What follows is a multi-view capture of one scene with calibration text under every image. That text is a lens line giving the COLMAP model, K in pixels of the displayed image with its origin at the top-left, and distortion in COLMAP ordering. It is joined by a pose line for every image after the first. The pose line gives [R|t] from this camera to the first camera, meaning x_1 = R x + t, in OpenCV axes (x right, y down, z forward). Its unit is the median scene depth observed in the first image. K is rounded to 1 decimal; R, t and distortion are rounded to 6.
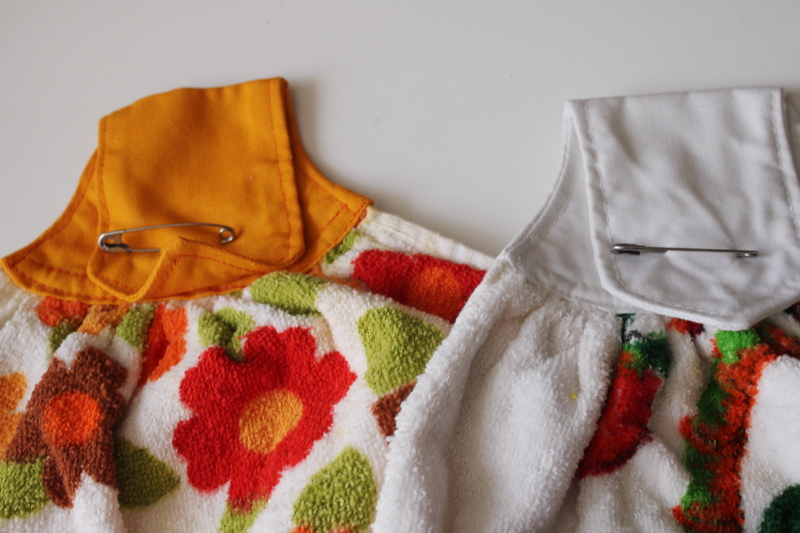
lens RADIAL K [[1227.2, 0, 400.0], [0, 1227.2, 266.5], [0, 0, 1]] dist [-0.053384, 0.158761]
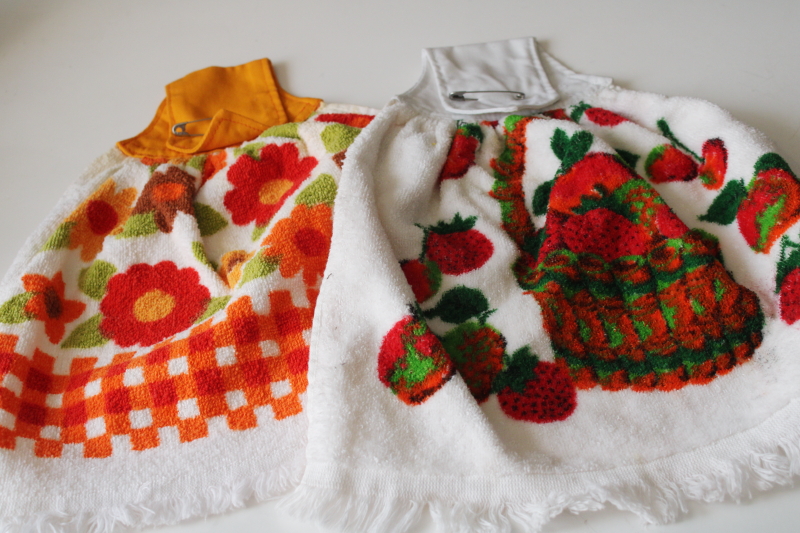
lens RADIAL K [[1227.2, 0, 400.0], [0, 1227.2, 266.5], [0, 0, 1]] dist [-0.053384, 0.158761]
pose [[0.994871, -0.046060, 0.090057, -0.091568], [0.071234, 0.951124, -0.300481, 0.808218], [-0.071815, 0.305355, 0.949527, -0.745088]]
